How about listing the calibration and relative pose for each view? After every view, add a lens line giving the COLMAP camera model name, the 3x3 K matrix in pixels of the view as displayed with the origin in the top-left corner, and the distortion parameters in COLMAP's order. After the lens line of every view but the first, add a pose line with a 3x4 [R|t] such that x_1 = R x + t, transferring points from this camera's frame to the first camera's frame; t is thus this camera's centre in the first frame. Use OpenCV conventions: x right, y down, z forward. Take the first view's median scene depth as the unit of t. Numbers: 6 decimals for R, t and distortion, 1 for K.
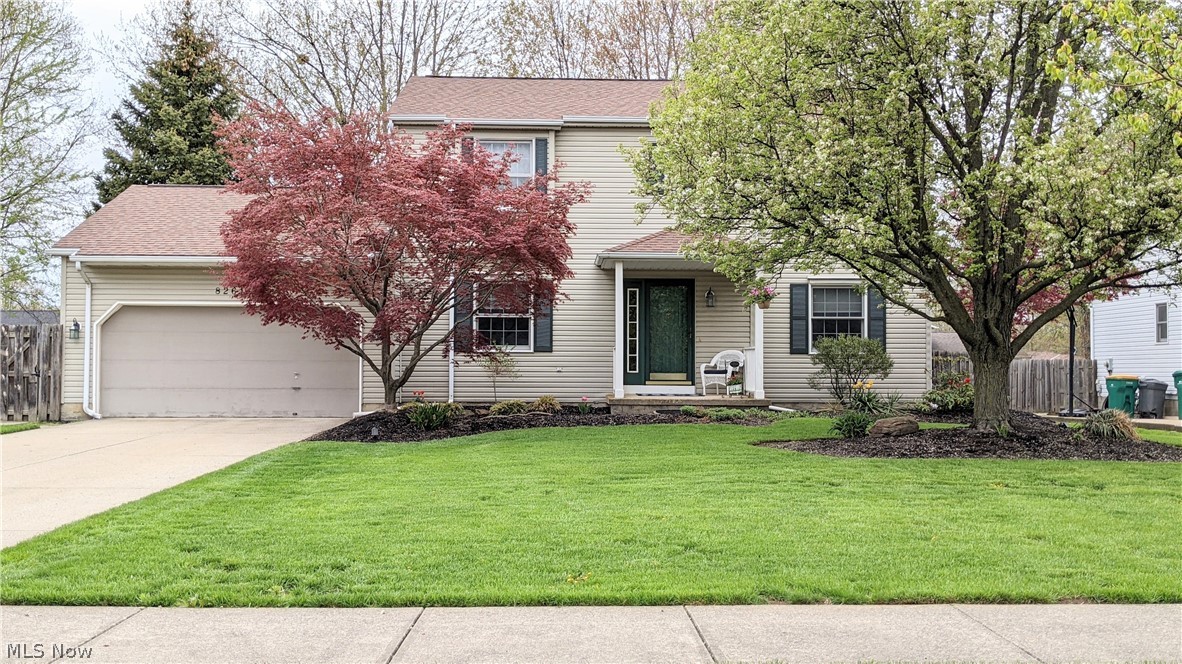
lens RADIAL K [[1212.5, 0, 591.0], [0, 1212.5, 332.0], [0, 0, 1]] dist [0.020219, -0.009354]
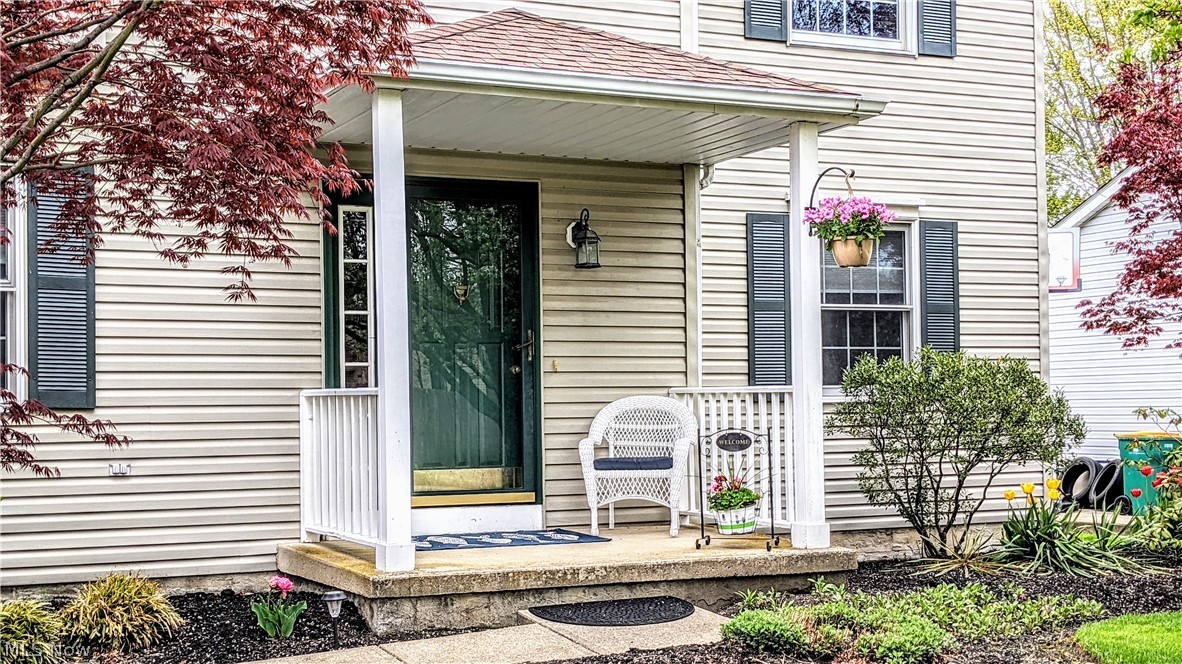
lens RADIAL K [[1639.6, 0, 591.0], [0, 1639.6, 332.0], [0, 0, 1]] dist [0.021273, -0.002907]
pose [[0.911583, 0.002636, 0.411107, -0.089790], [0.004920, 0.999838, -0.017320, 0.005154], [-0.411086, 0.017811, 0.911423, 0.608639]]
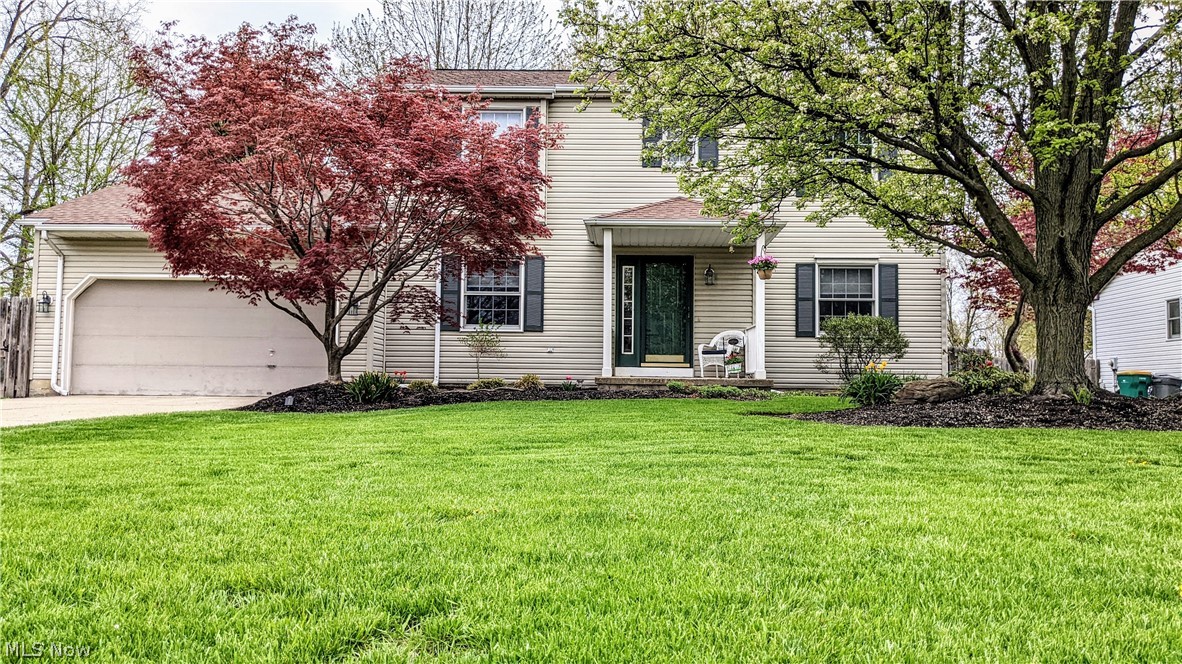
lens RADIAL K [[934.2, 0, 595.7], [0, 934.2, 337.7], [0, 0, 1]] dist [0.006479, -0.012446]
pose [[0.998418, 0.005005, -0.055998, 0.052456], [-0.006489, 0.999632, -0.026352, 0.041631], [0.055846, 0.026674, 0.998083, 0.281340]]
